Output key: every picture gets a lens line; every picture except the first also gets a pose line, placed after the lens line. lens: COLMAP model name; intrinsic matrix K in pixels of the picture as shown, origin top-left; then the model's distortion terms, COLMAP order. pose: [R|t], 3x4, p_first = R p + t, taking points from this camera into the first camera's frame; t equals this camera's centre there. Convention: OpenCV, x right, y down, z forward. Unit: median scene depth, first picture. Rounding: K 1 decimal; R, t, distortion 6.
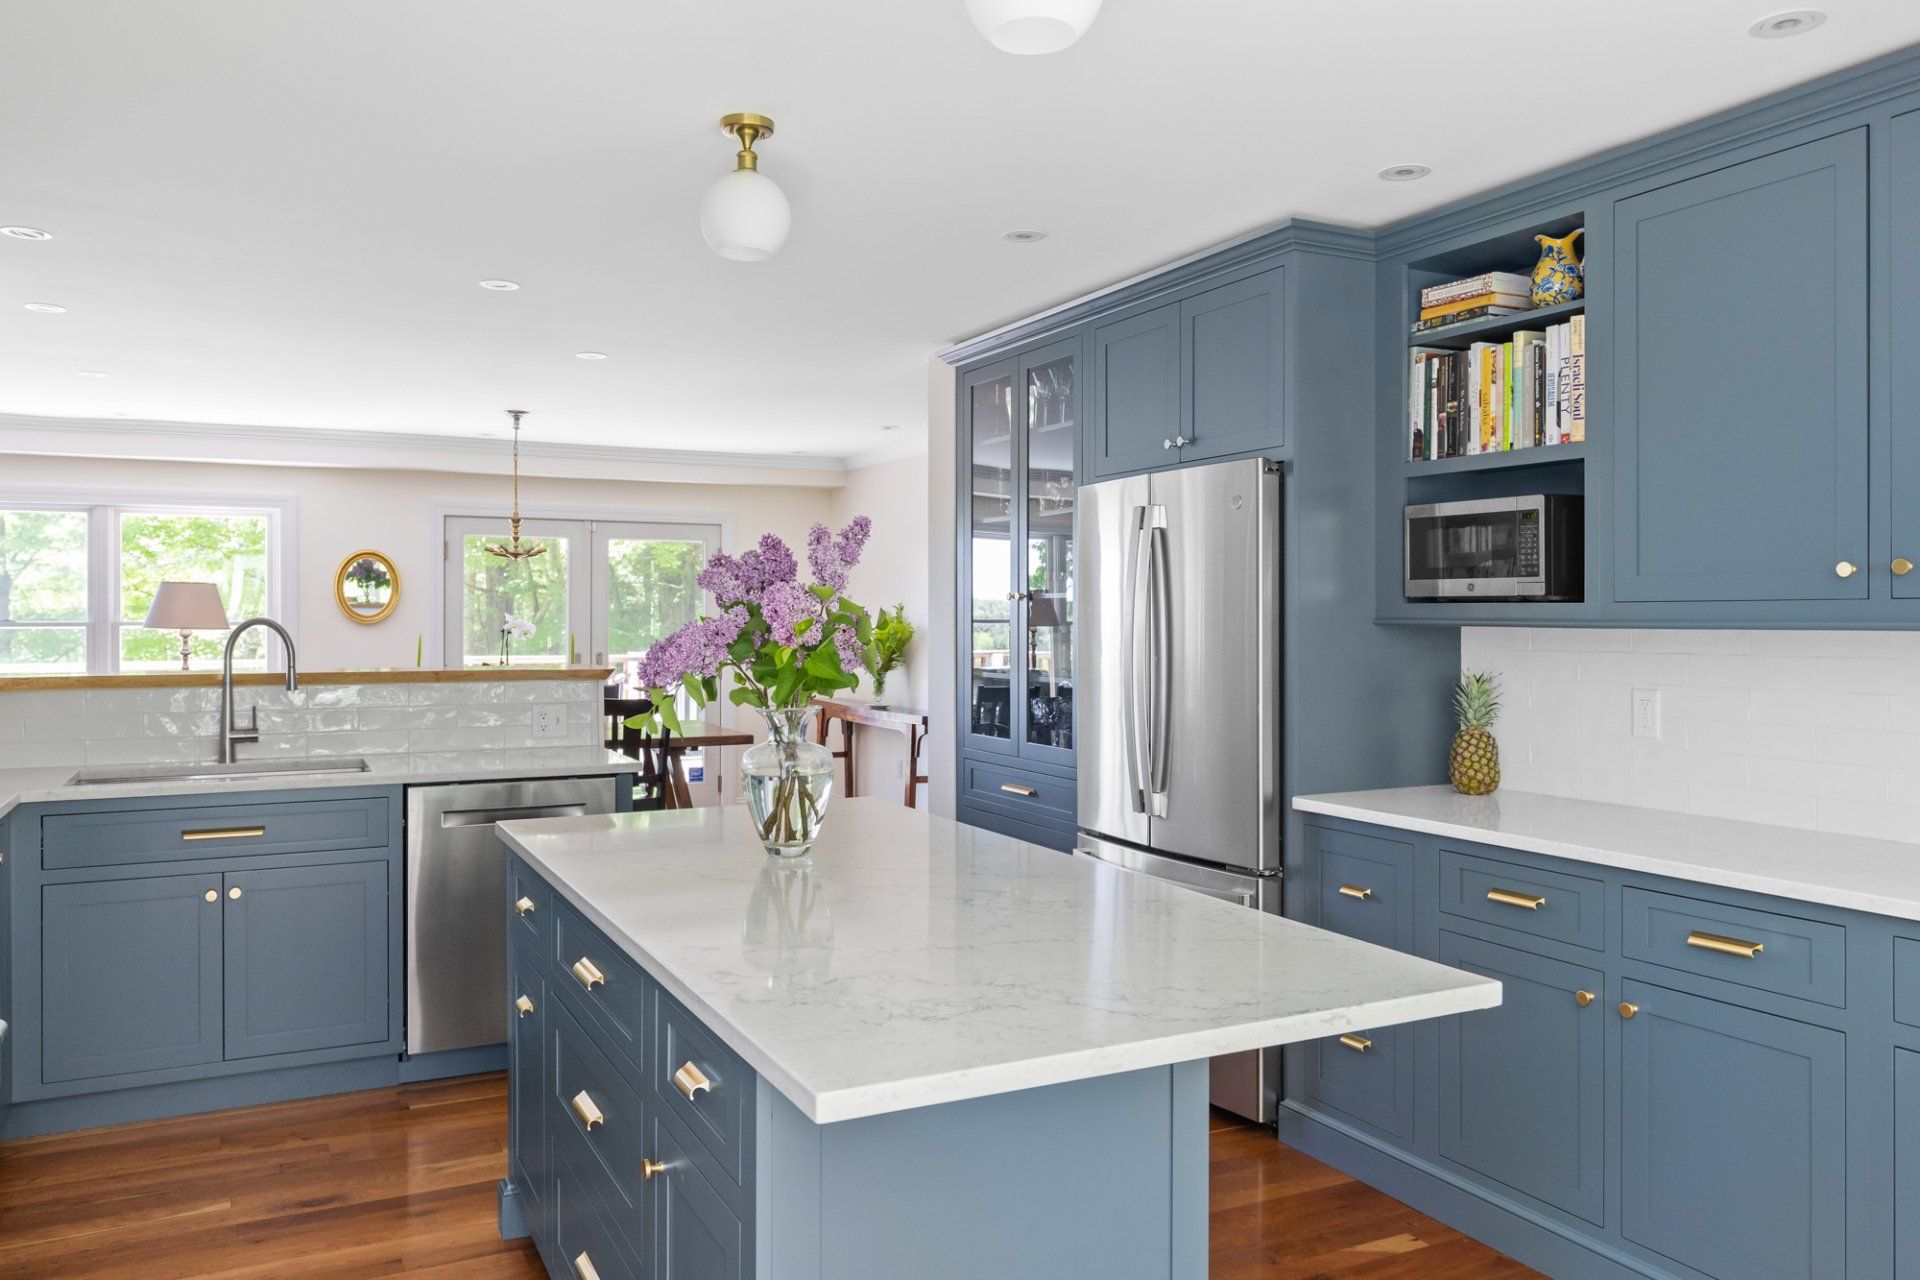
lens RADIAL K [[1388.9, 0, 963.8], [0, 1388.9, 618.4], [0, 0, 1]] dist [-0.009002, 0.004466]
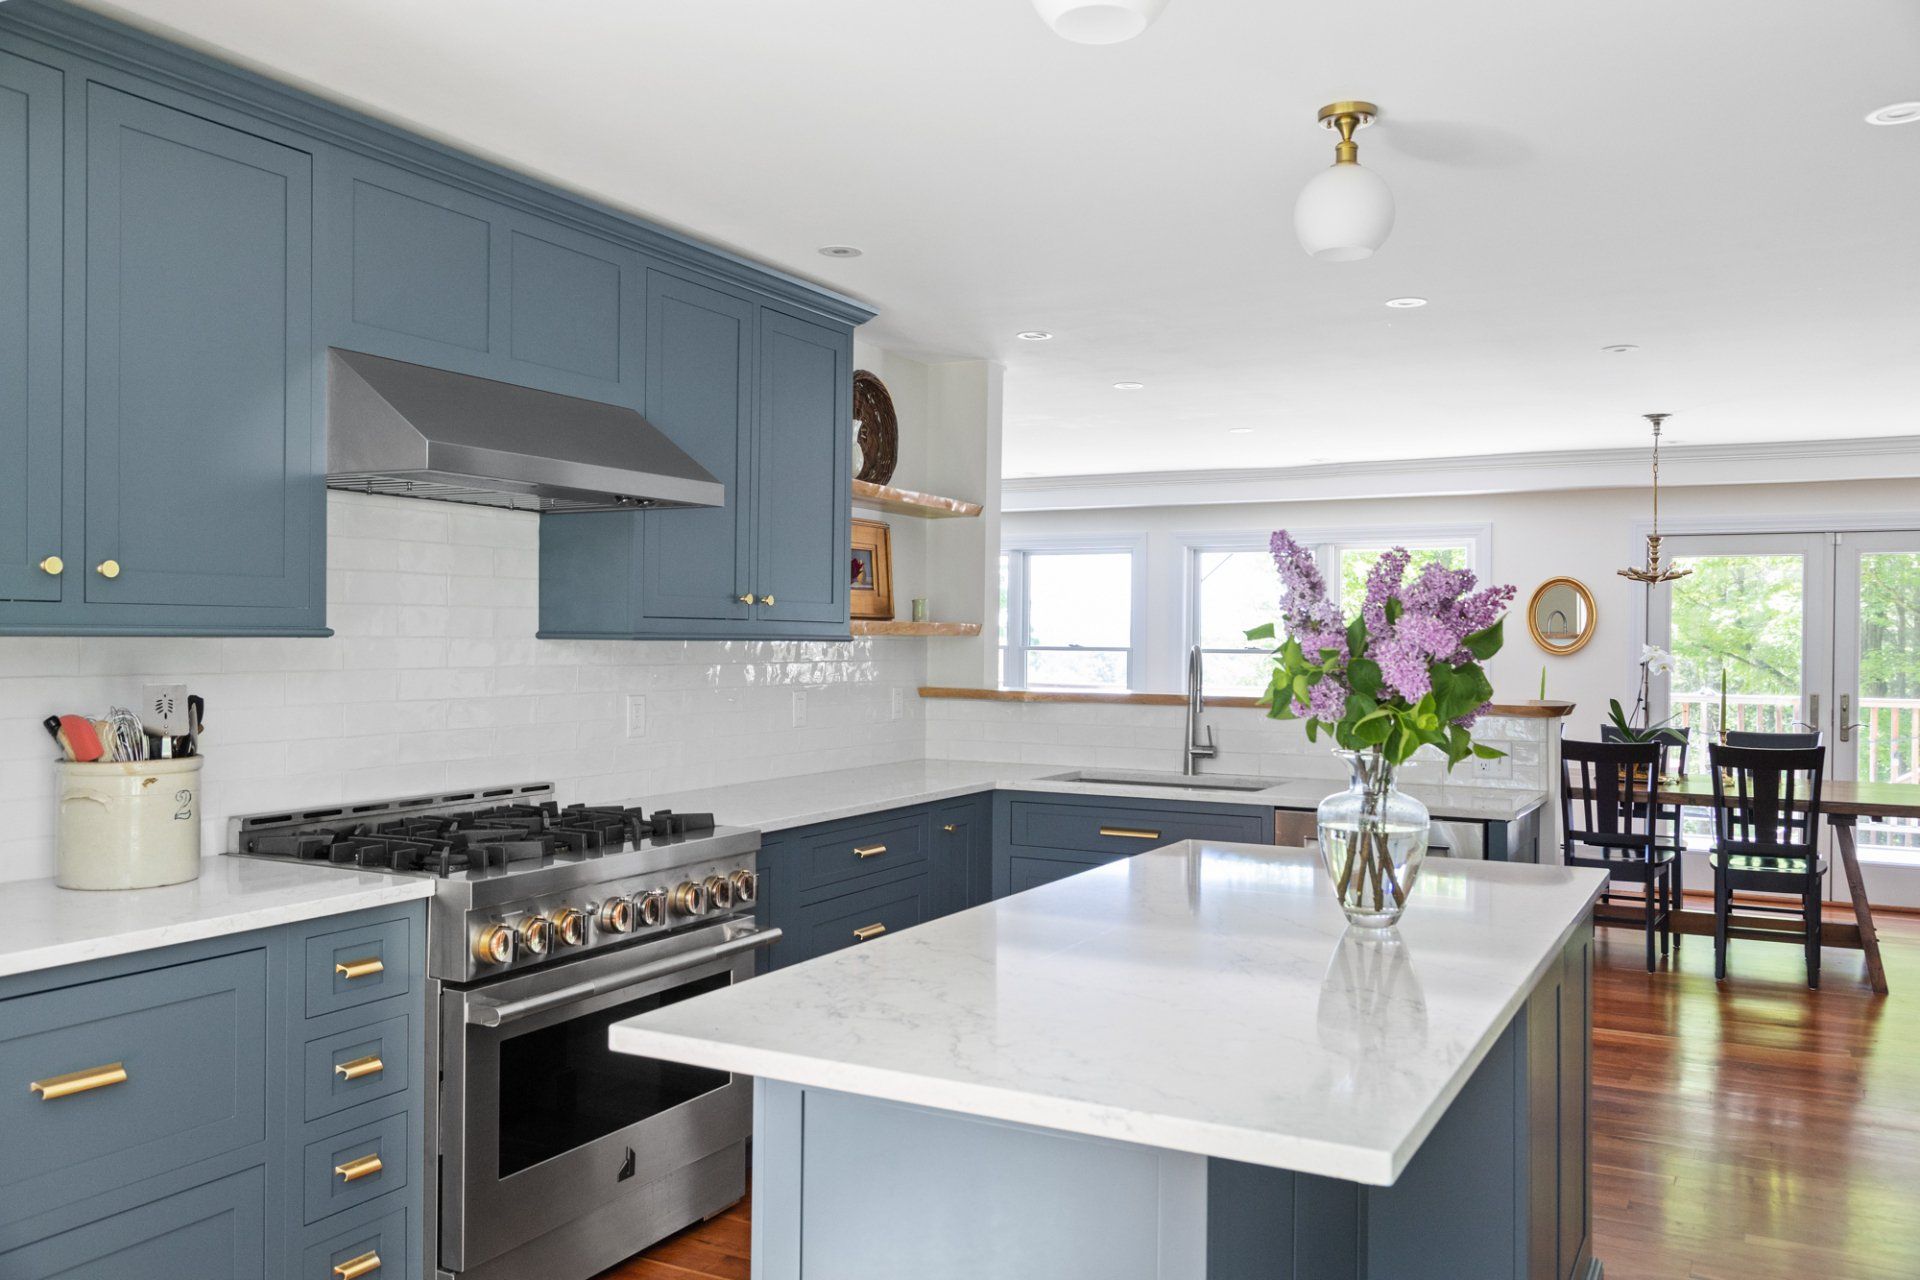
lens RADIAL K [[1518.4, 0, 960.2], [0, 1518.4, 646.8], [0, 0, 1]] dist [0.010408, -0.005047]
pose [[0.568199, 0.007590, -0.822856, 0.368886], [-0.009711, 0.999950, 0.002518, -0.000545], [0.822834, 0.006560, 0.568244, 0.148511]]
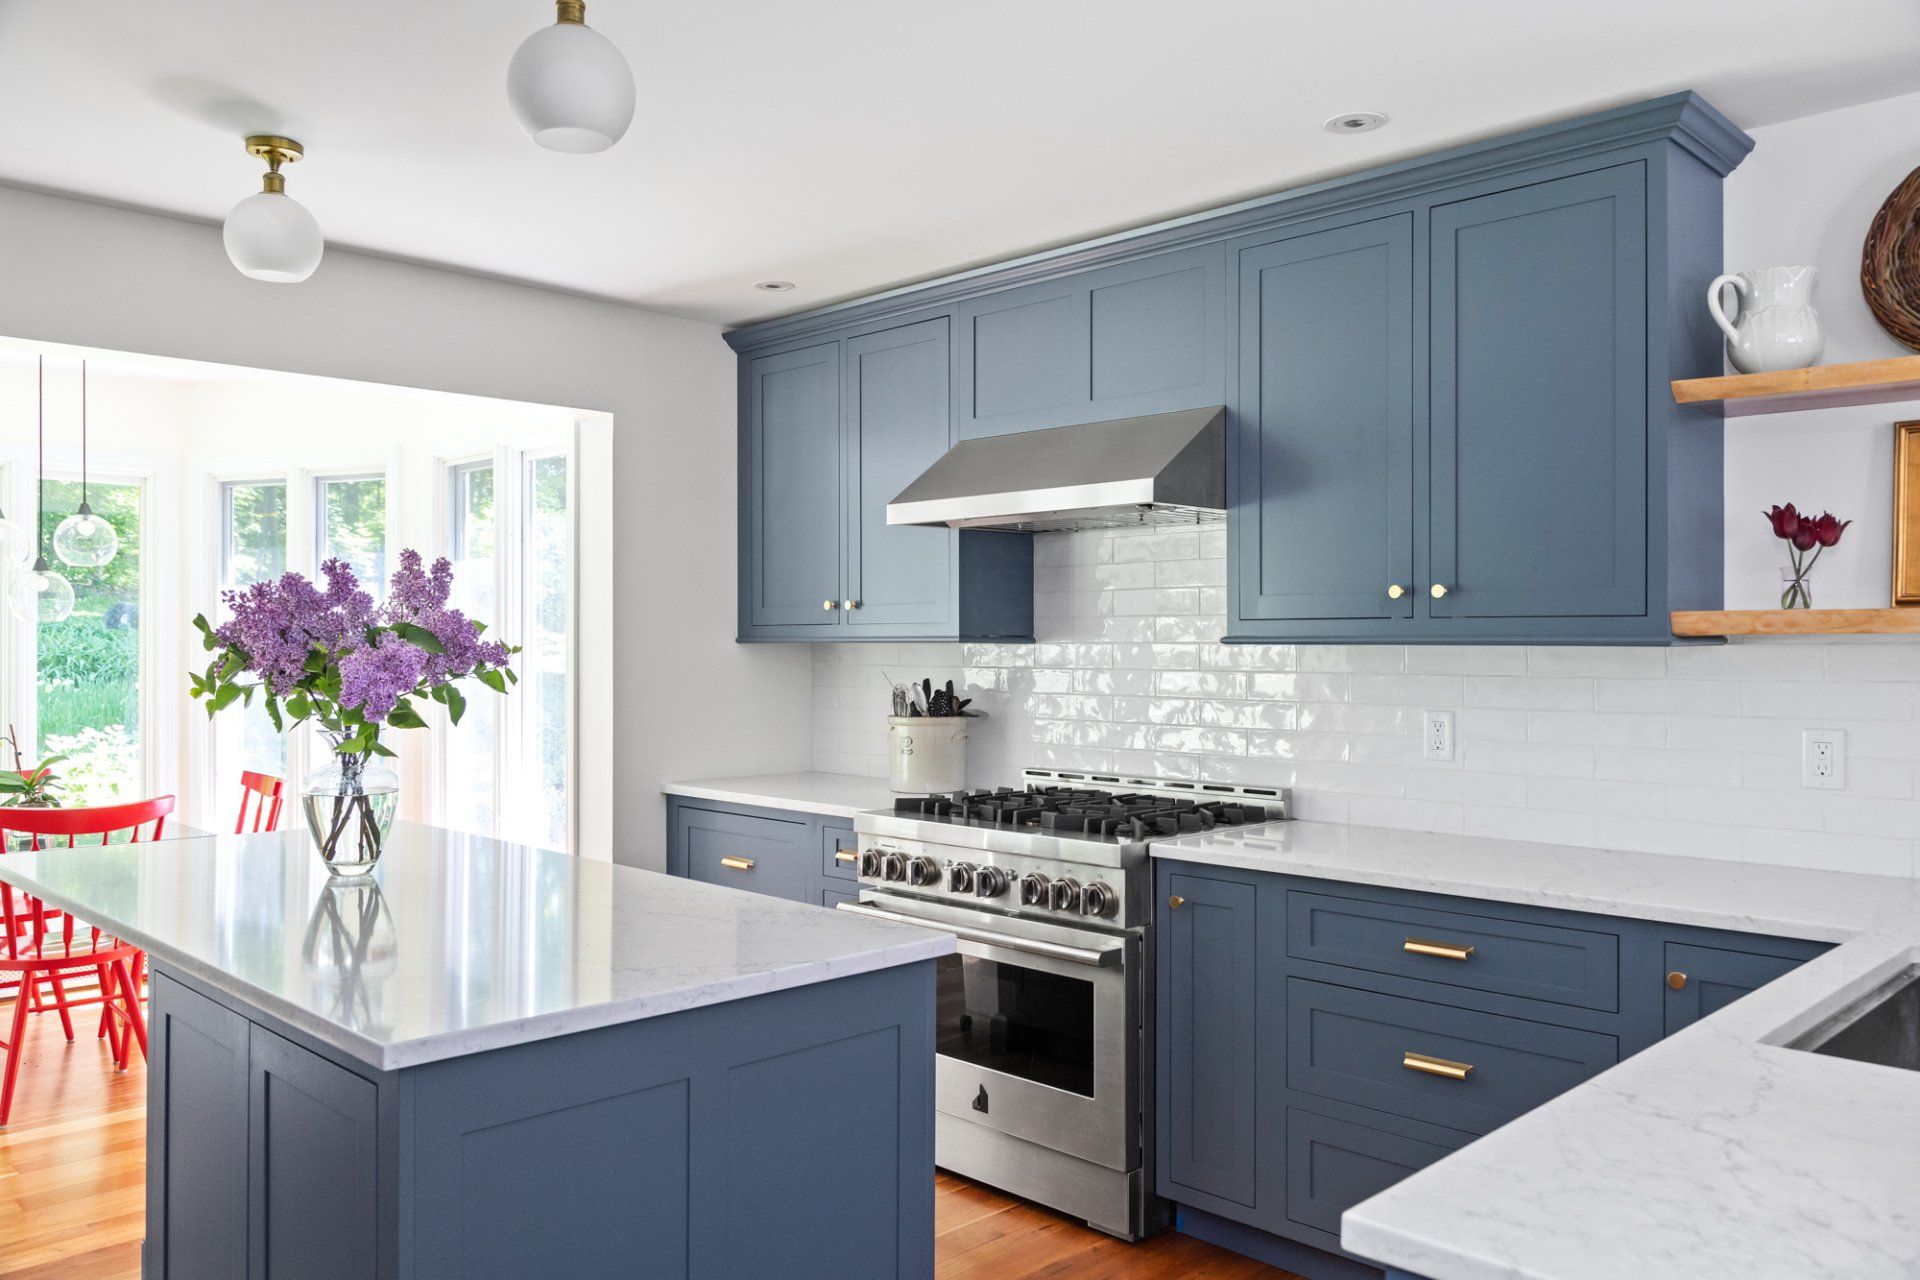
lens RADIAL K [[1437.8, 0, 961.1], [0, 1437.8, 646.8], [0, 0, 1]] dist [-0.010776, -0.003351]
pose [[-0.952465, -0.002517, -0.304639, -0.086464], [-0.003665, 0.999988, 0.003197, -0.001239], [0.304628, 0.004162, -0.952462, 1.227279]]
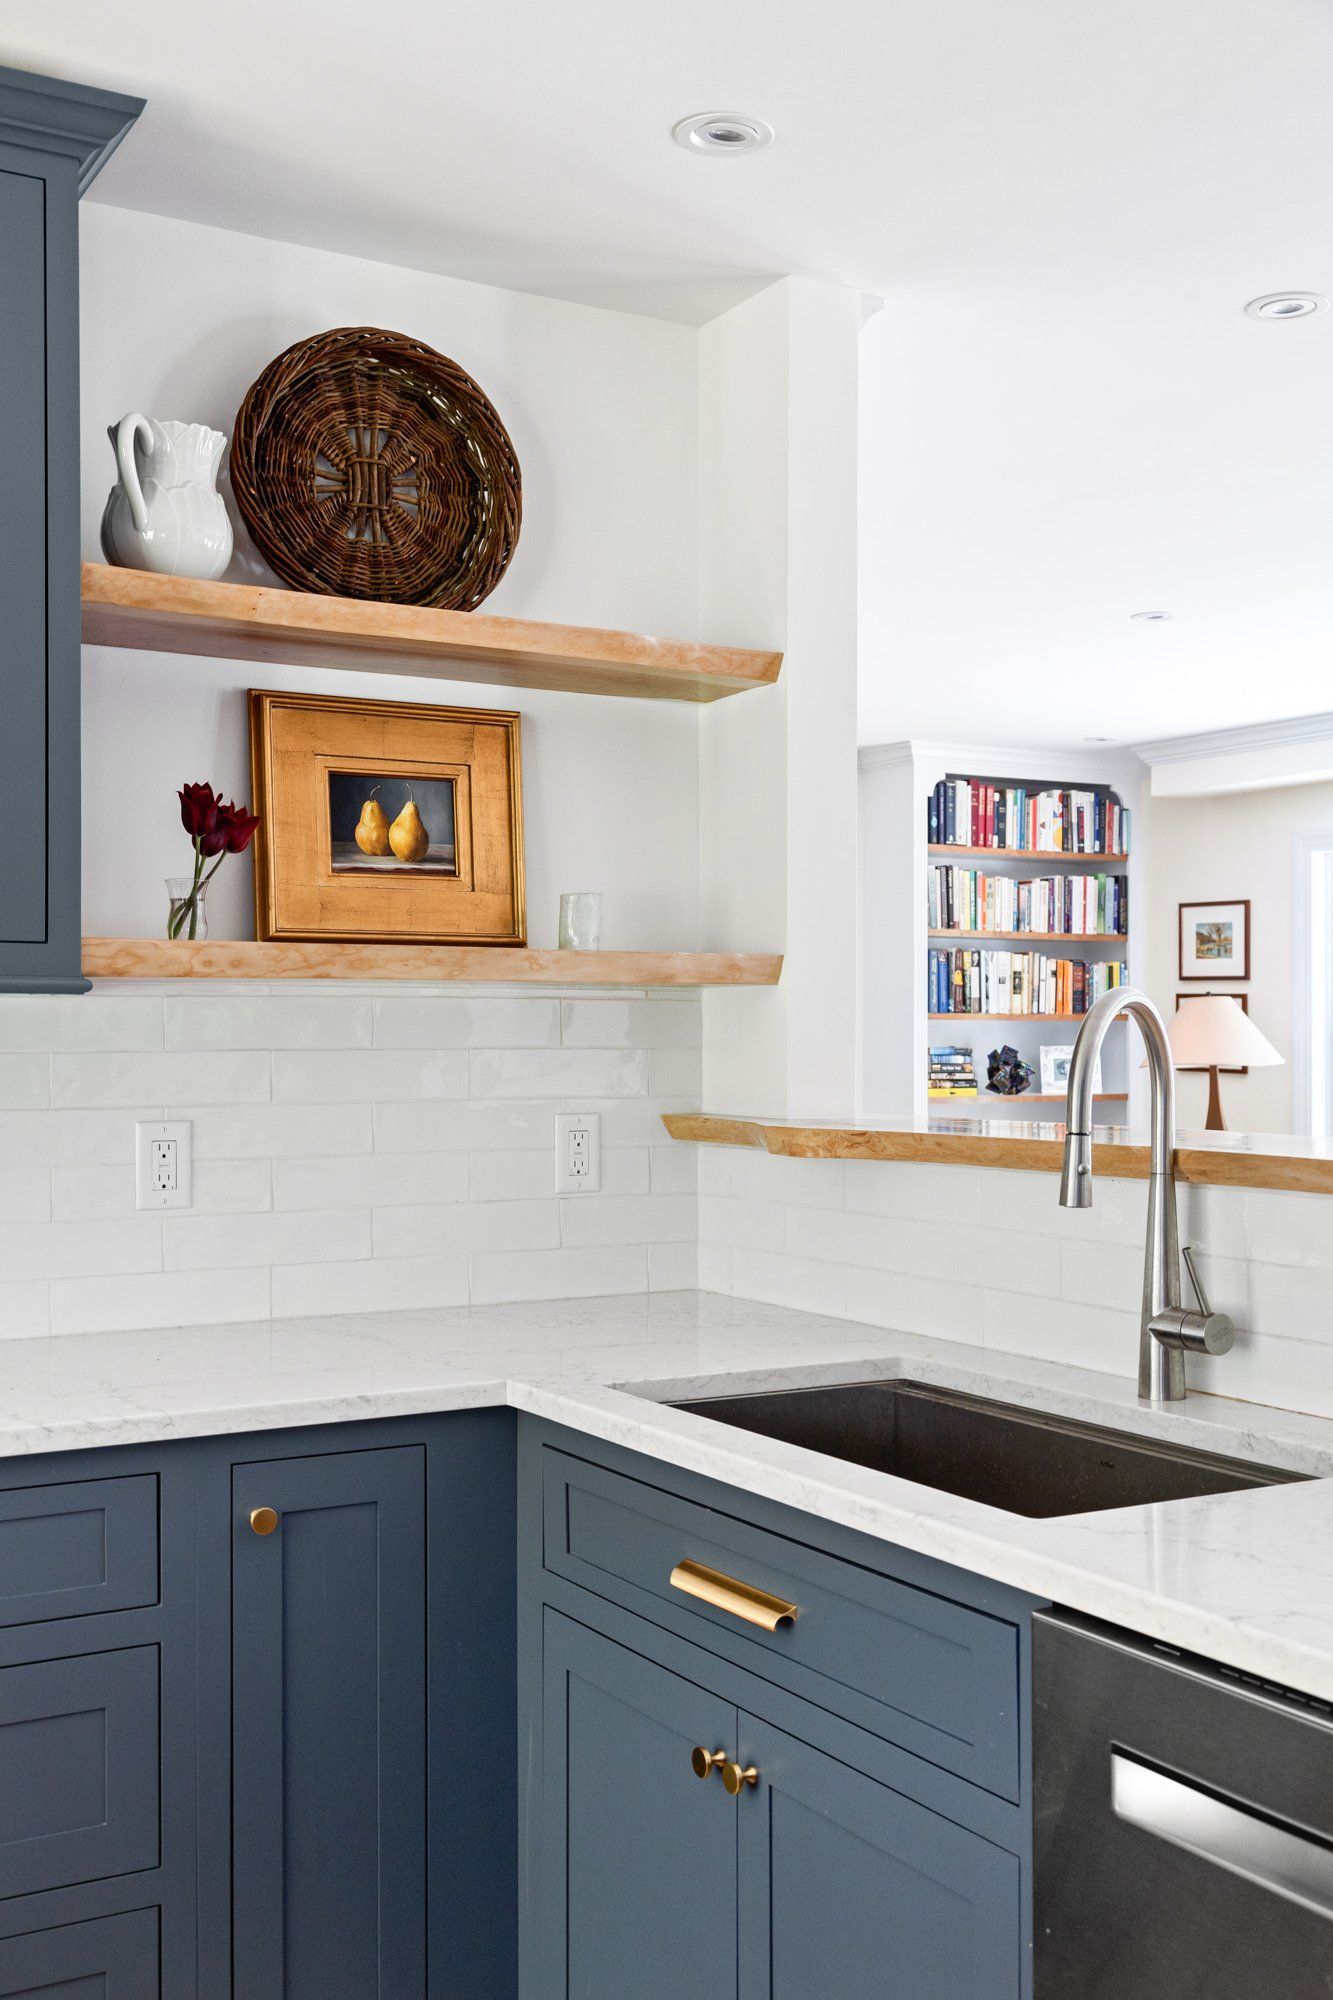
lens RADIAL K [[2050.6, 0, 651.7], [0, 2050.6, 1044.1], [0, 0, 1]] dist [0.015117, 0.000000]
pose [[0.039811, -0.000867, -0.999207, -0.014770], [0.001252, 0.999999, -0.000818, 0.013912], [0.999206, -0.001218, 0.039812, 0.845531]]
